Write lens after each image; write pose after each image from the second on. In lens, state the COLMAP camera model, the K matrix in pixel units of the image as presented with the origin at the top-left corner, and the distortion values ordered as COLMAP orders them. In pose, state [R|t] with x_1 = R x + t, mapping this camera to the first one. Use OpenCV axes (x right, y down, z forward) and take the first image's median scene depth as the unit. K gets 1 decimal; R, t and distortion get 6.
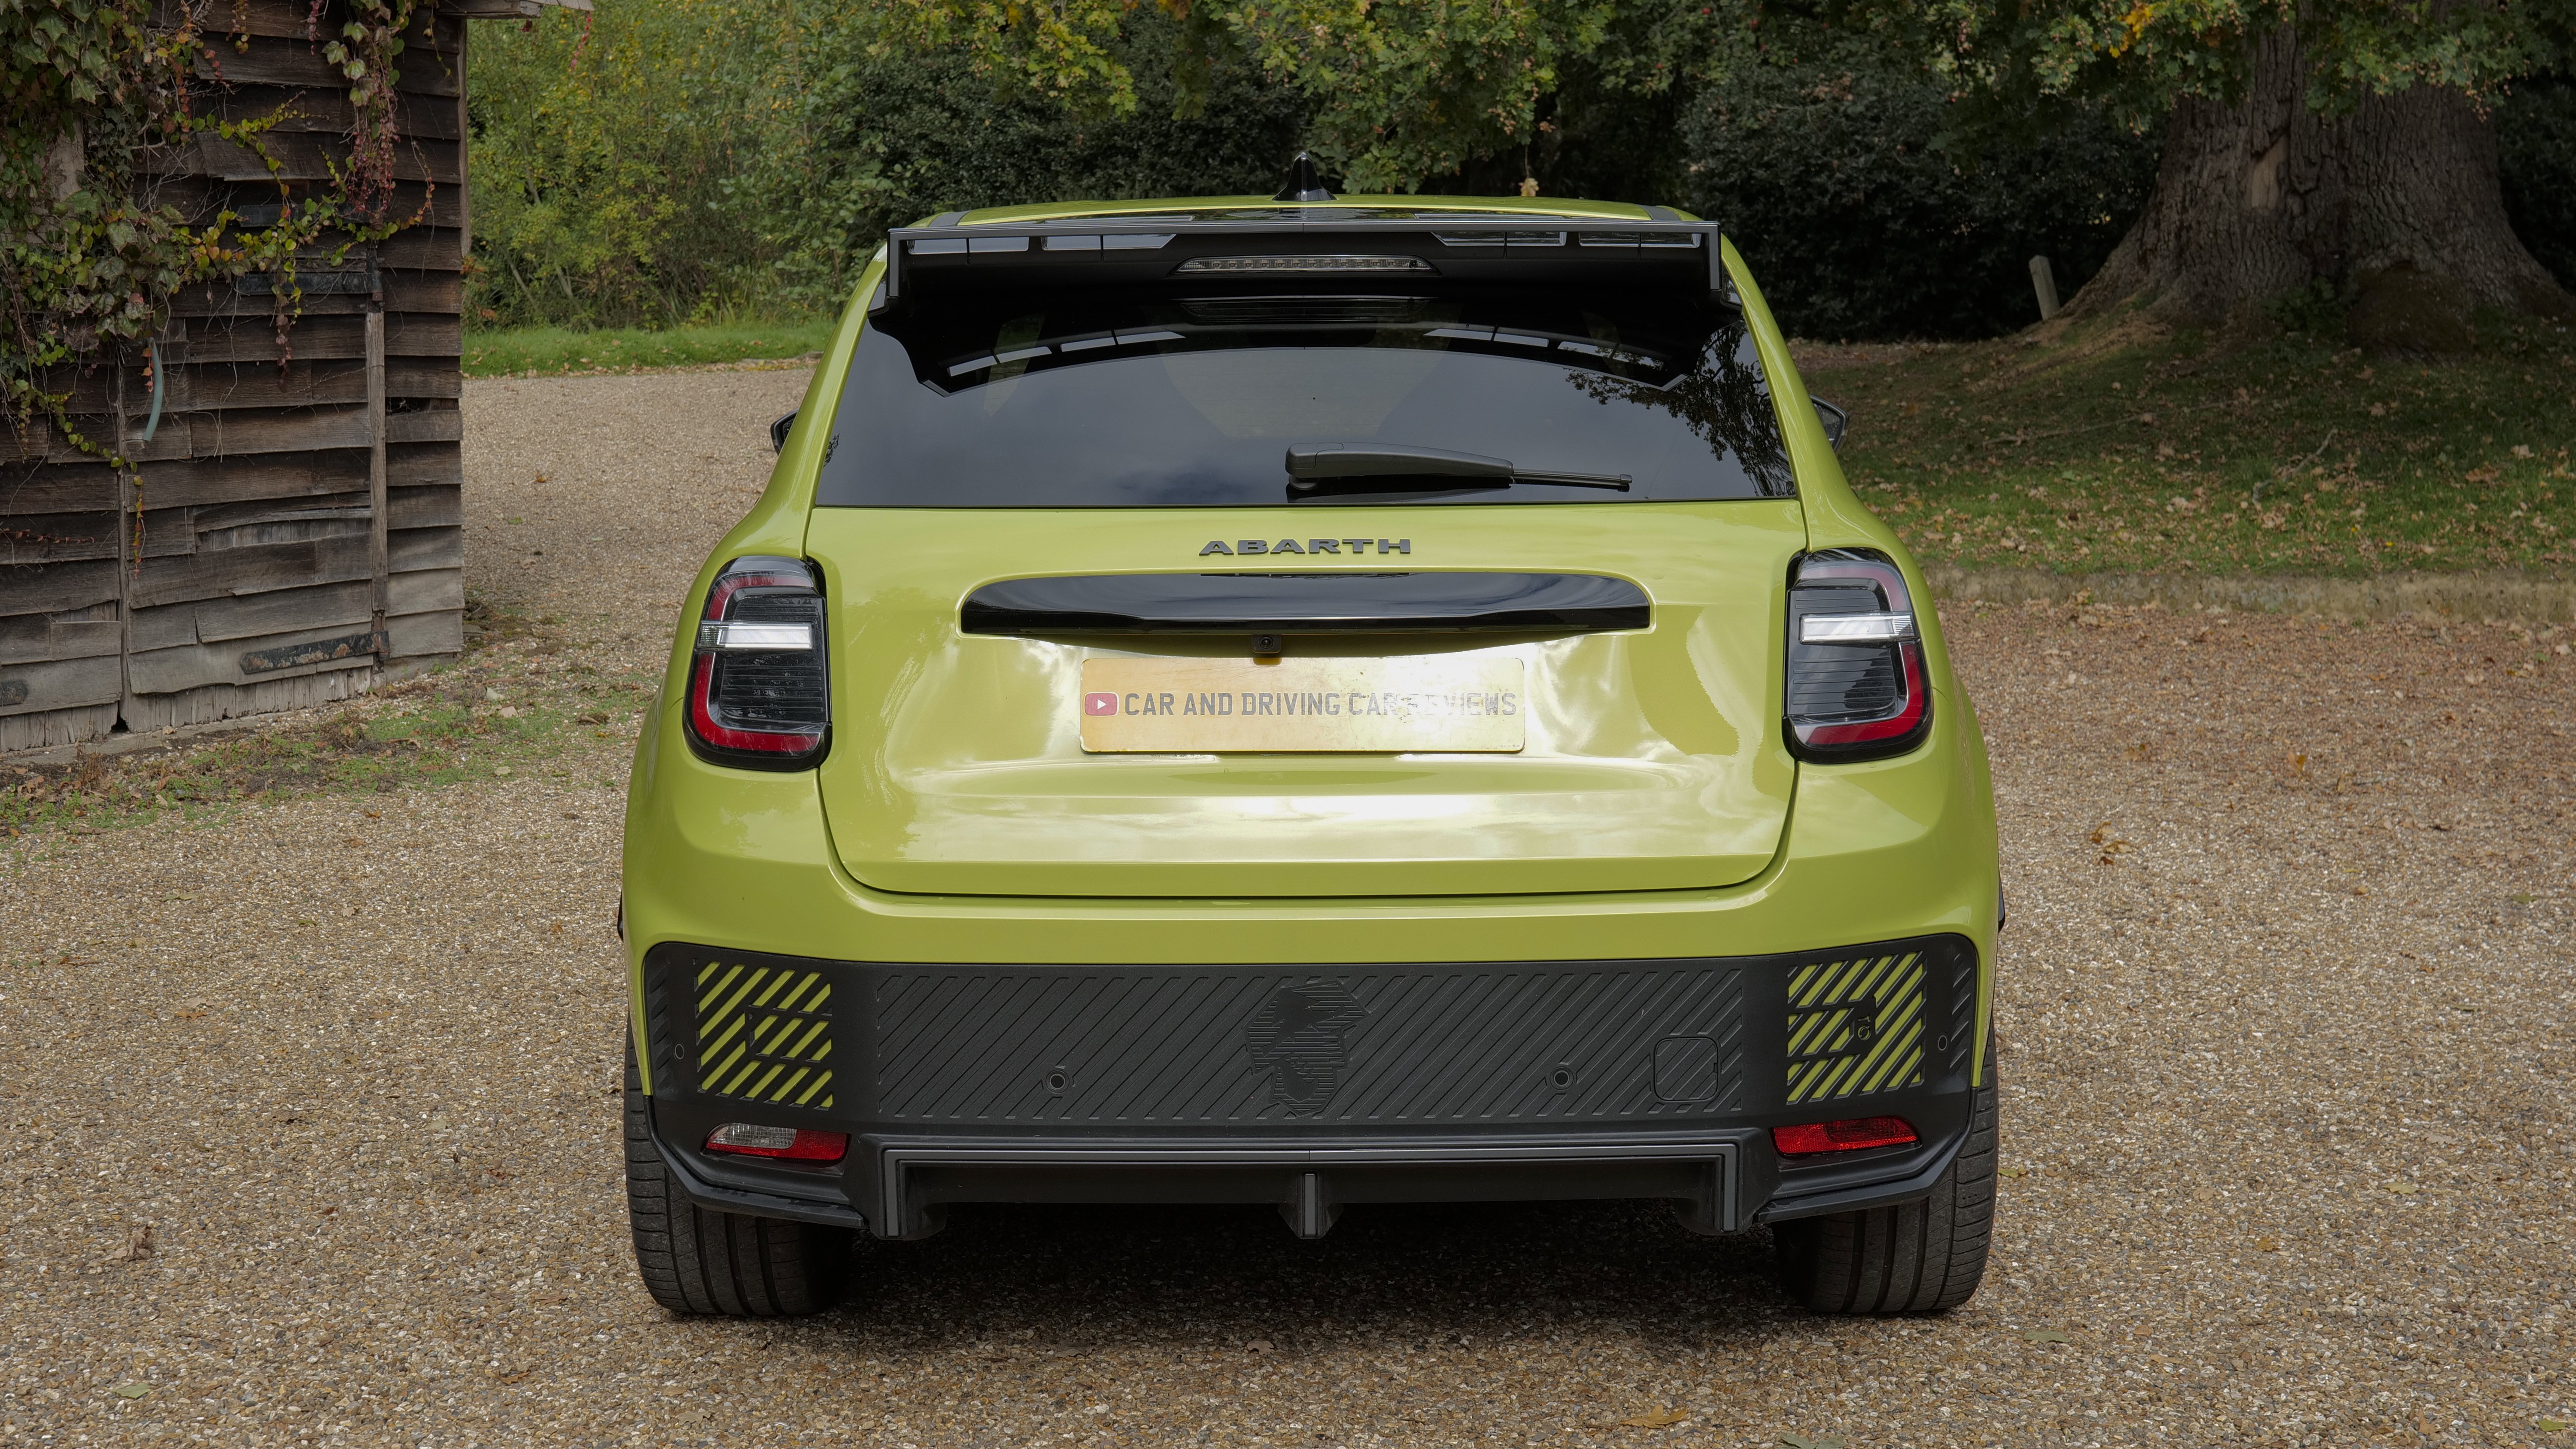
lens RADIAL K [[3641.5, 0, 1283.4], [0, 3641.5, 731.7], [0, 0, 1]] dist [-0.000405, 0.000000]
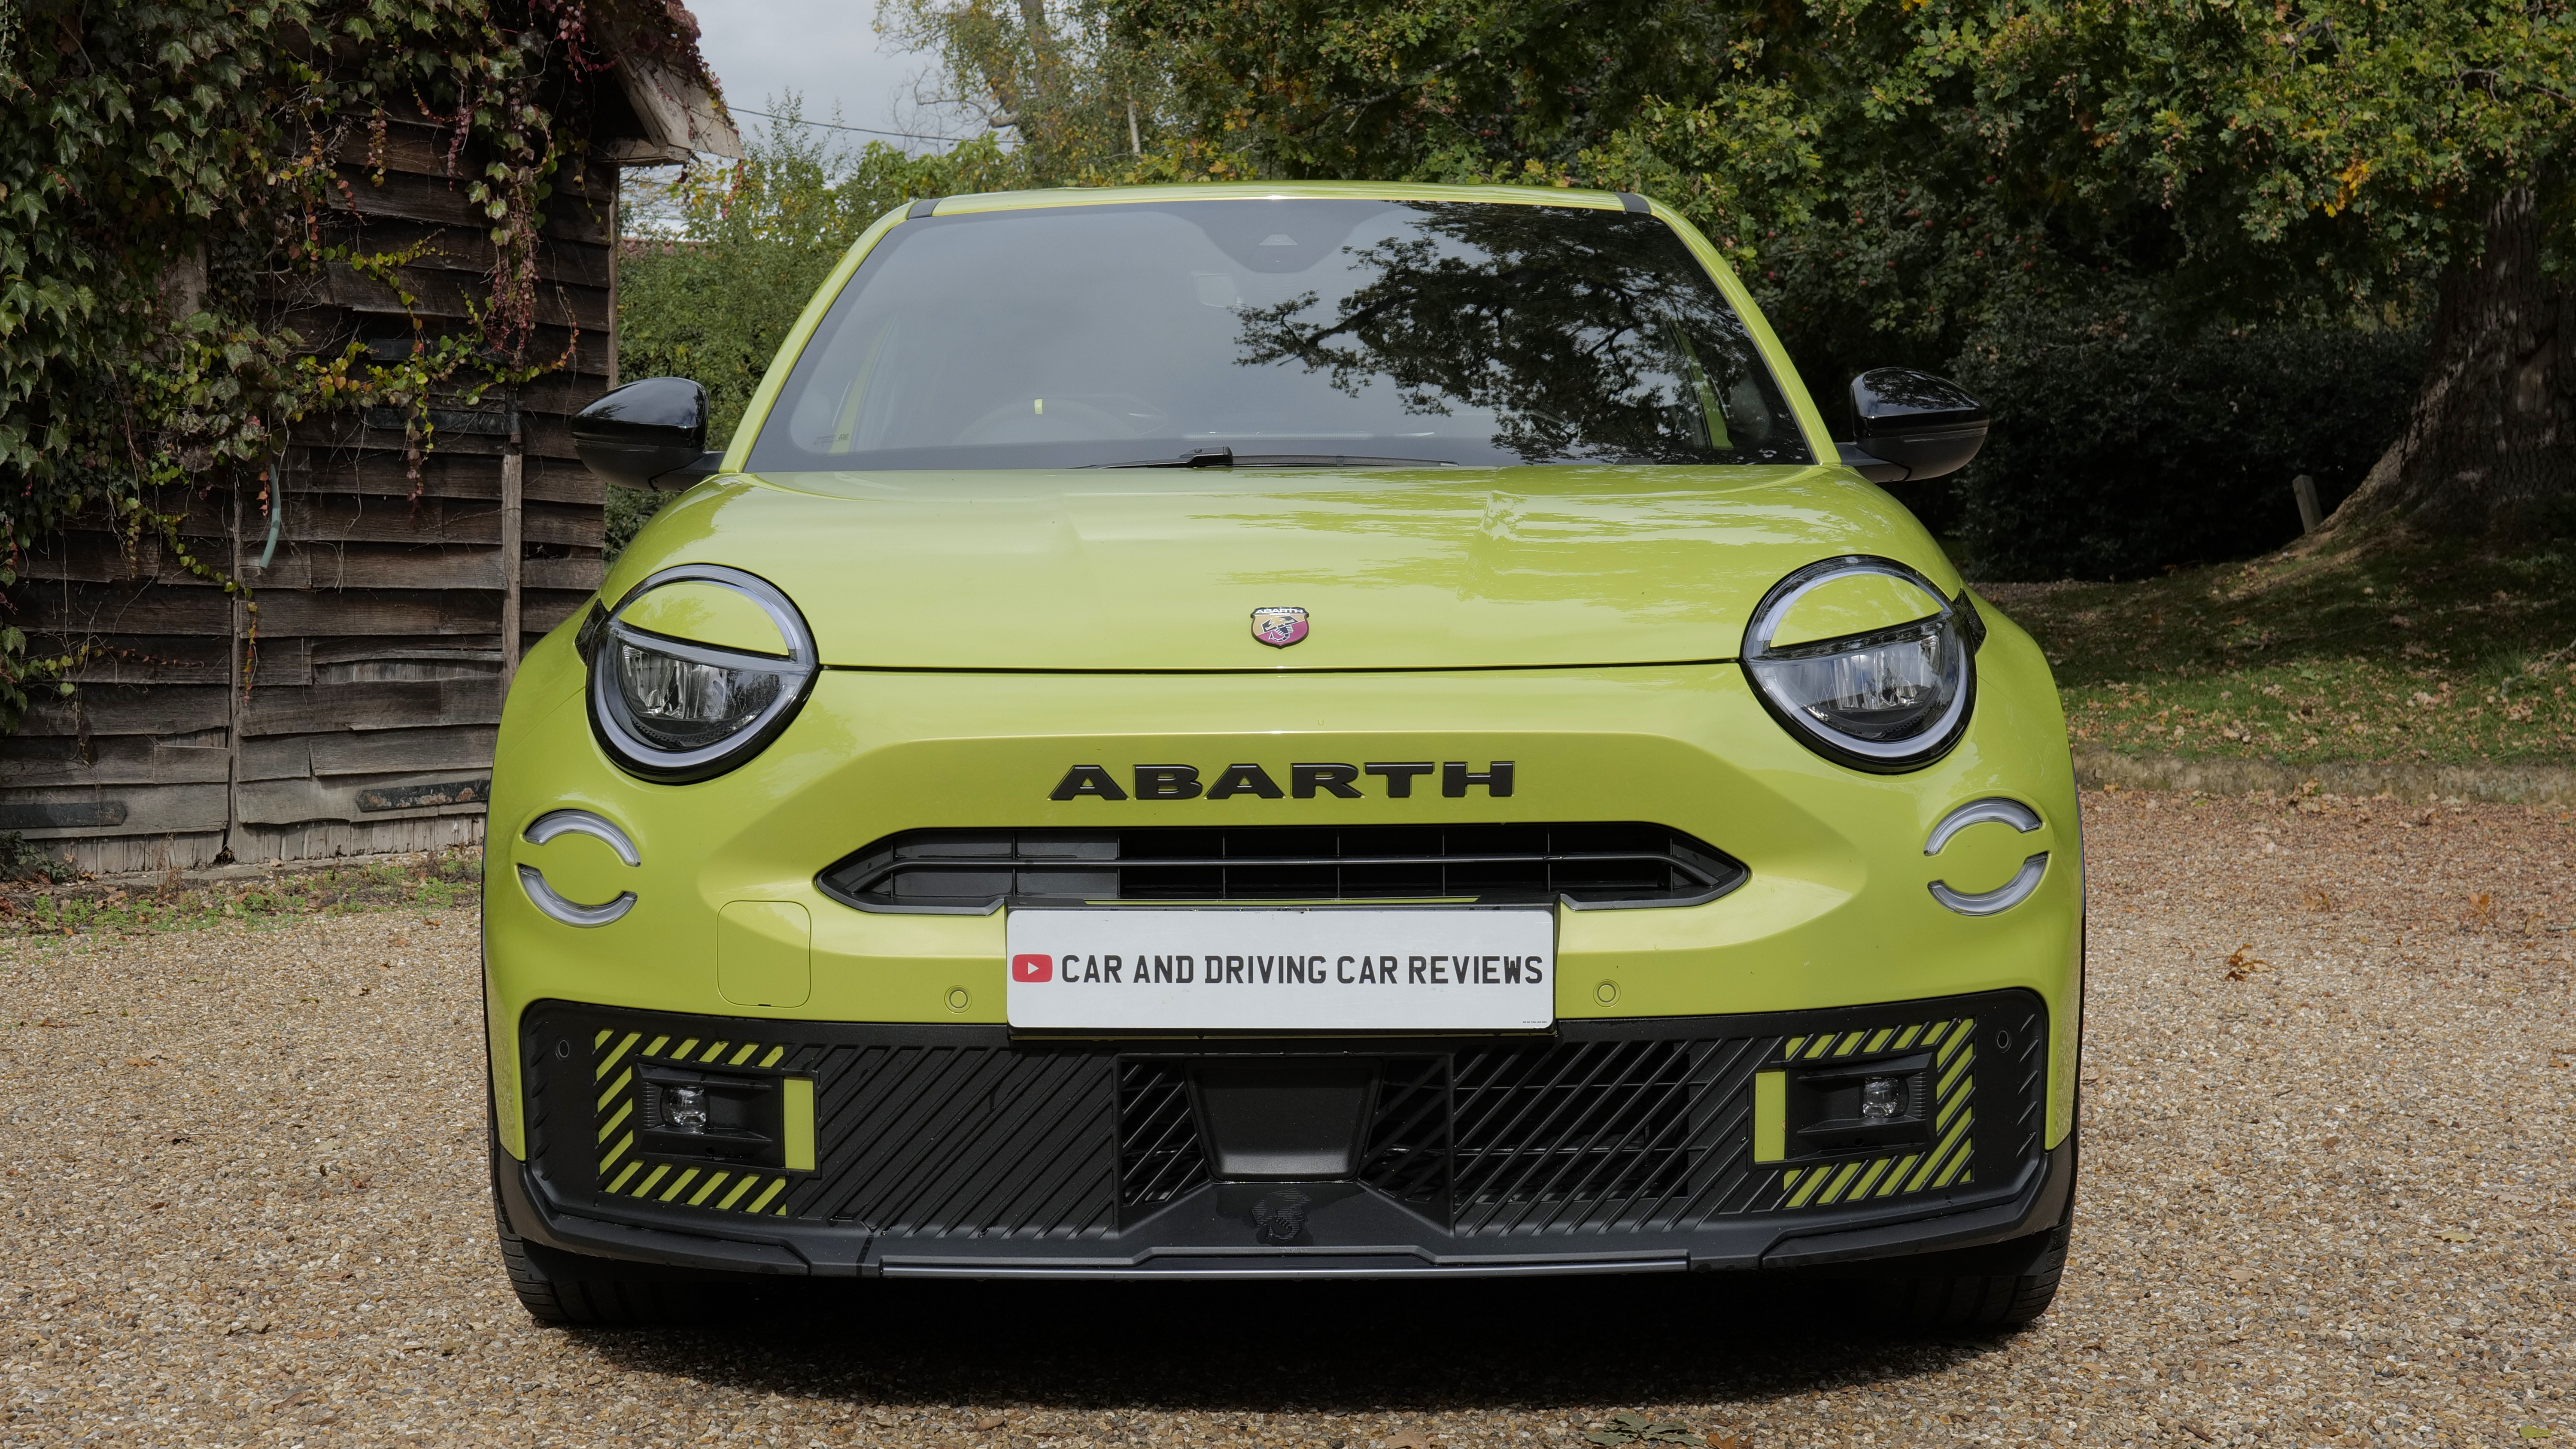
lens RADIAL K [[3641.5, 0, 1275.8], [0, 3641.5, 715.4], [0, 0, 1]] dist [-0.000405, 0.000000]
pose [[0.995240, 0.008284, -0.097098, 0.053961], [-0.017133, 0.995735, -0.090657, 0.041828], [0.095933, 0.091889, 0.991137, 0.045405]]
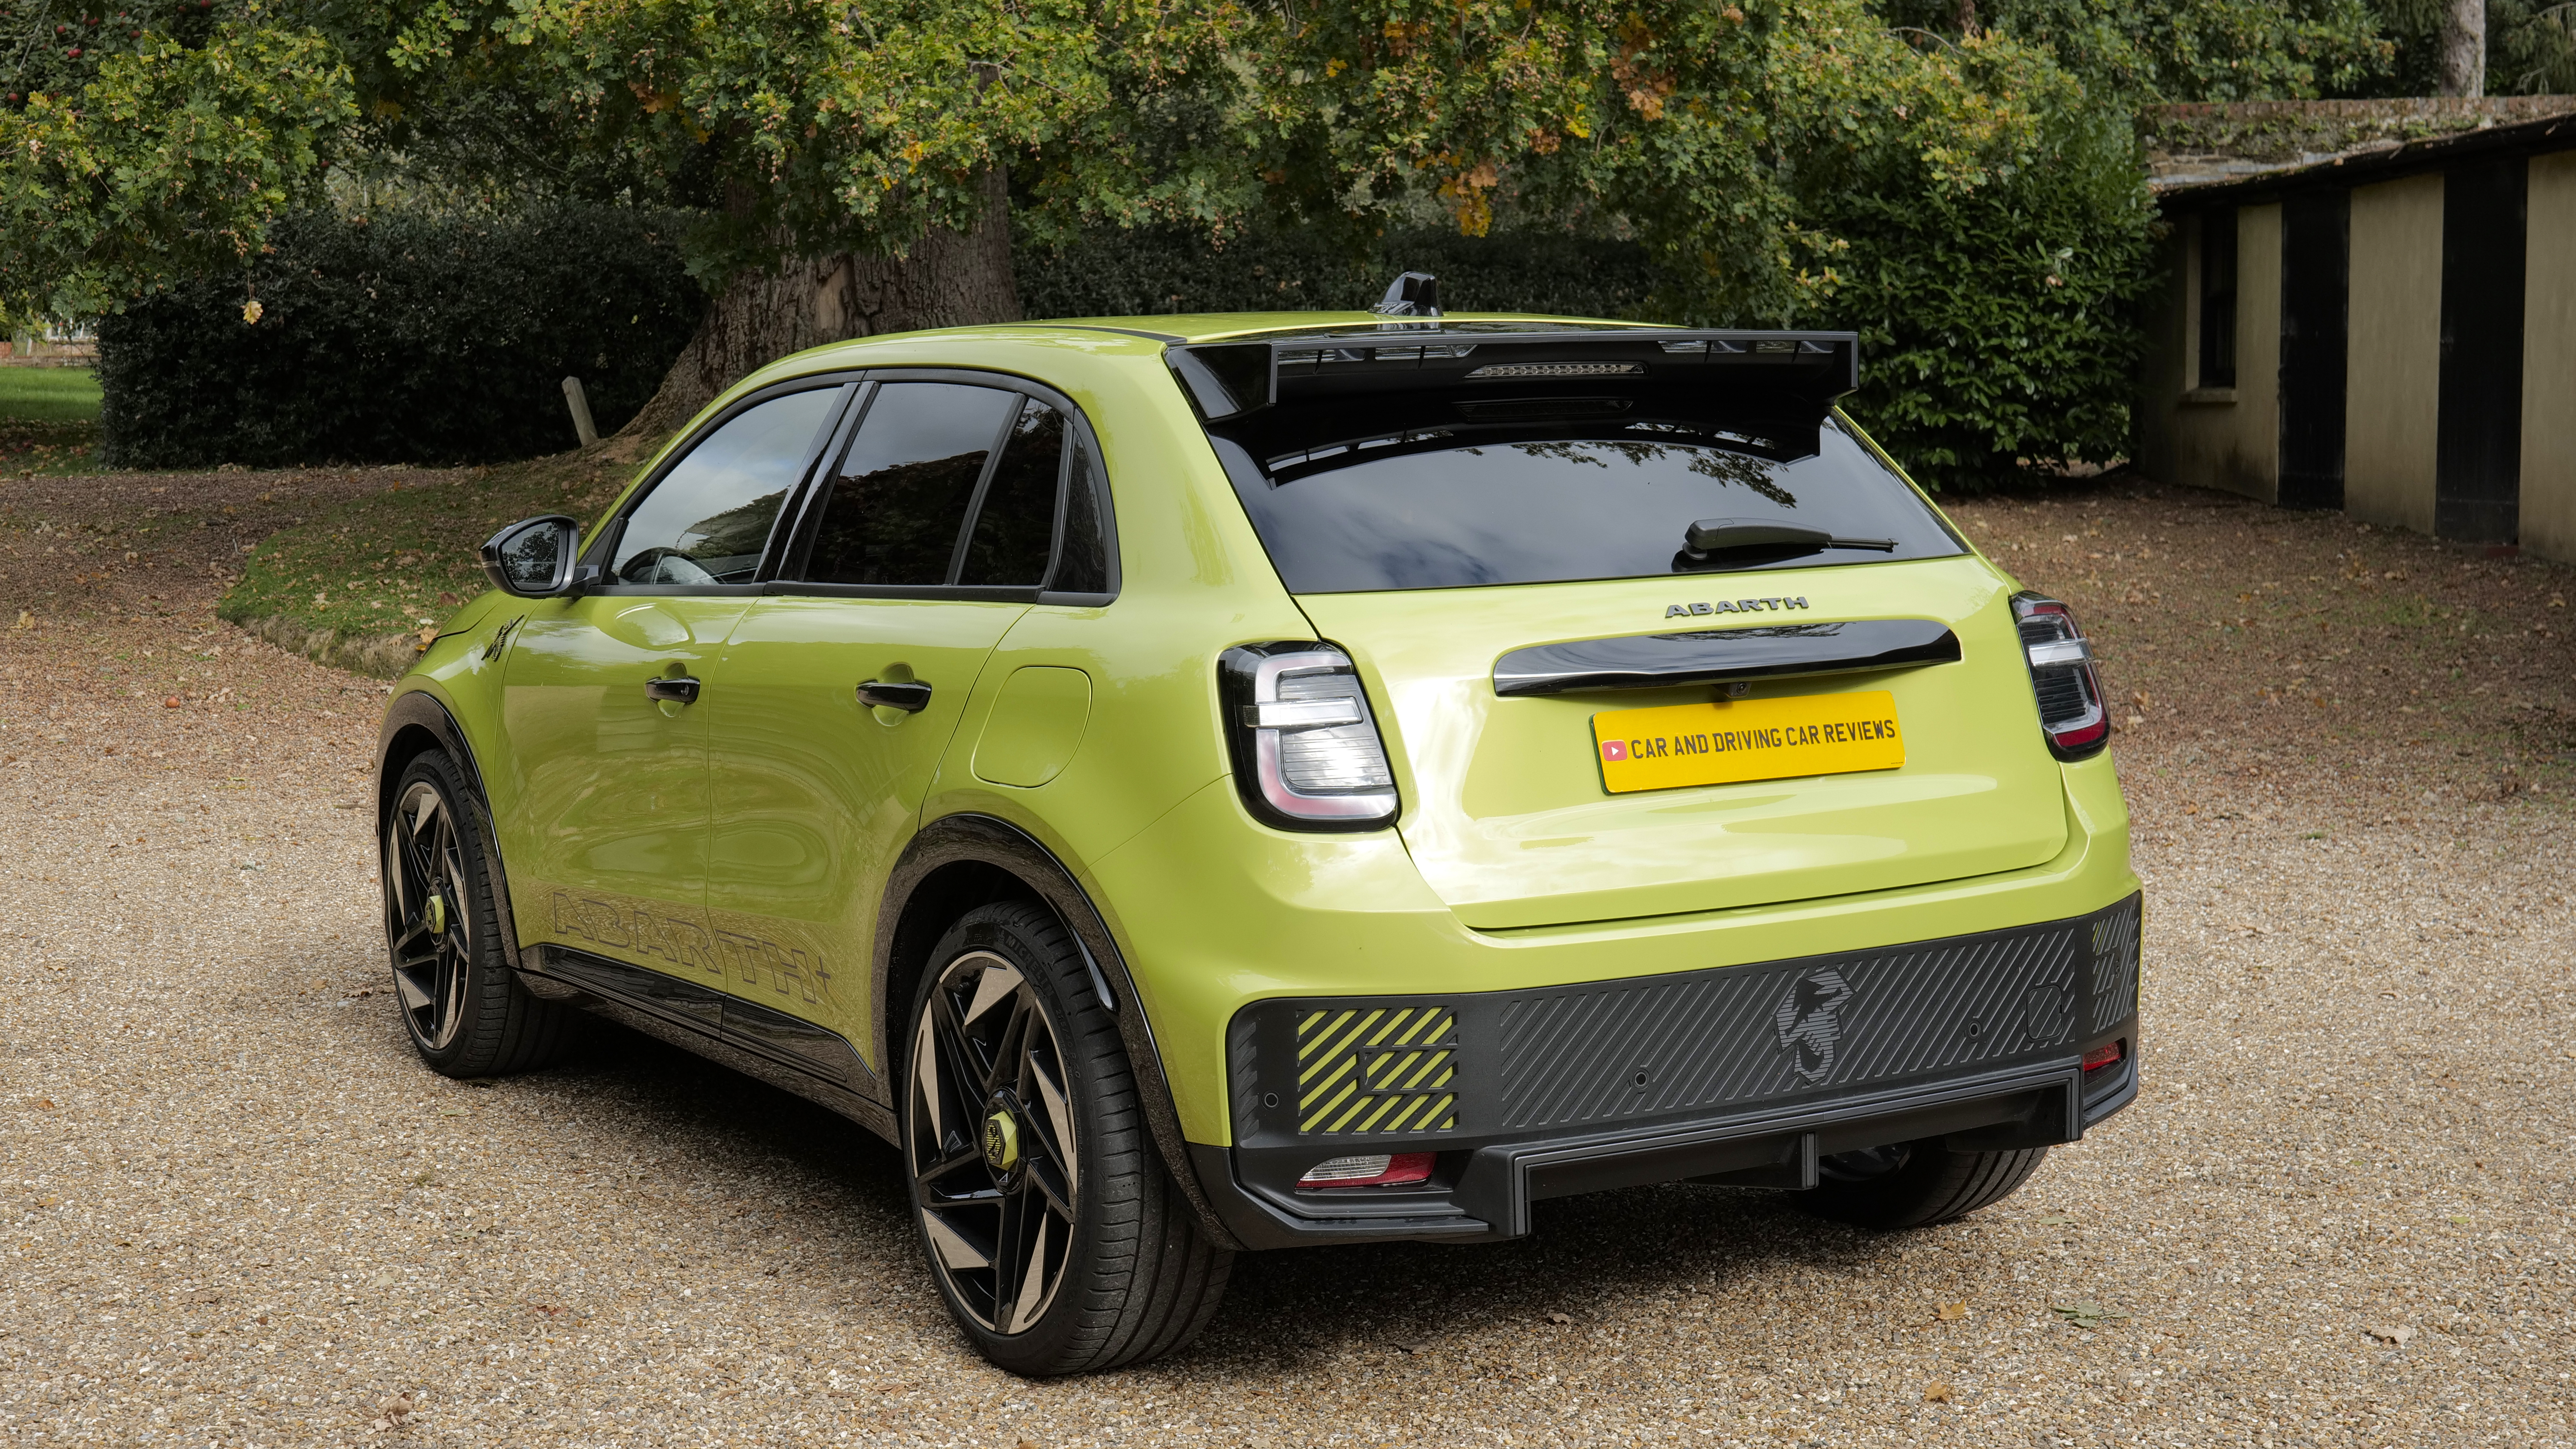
lens RADIAL K [[3641.5, 0, 1301.1], [0, 3641.5, 717.7], [0, 0, 1]] dist [-0.000405, 0.000000]
pose [[0.849928, -0.058444, 0.523648, -0.279341], [0.078191, 0.996815, -0.015658, -0.002890], [-0.521065, 0.054252, 0.851791, 0.028042]]
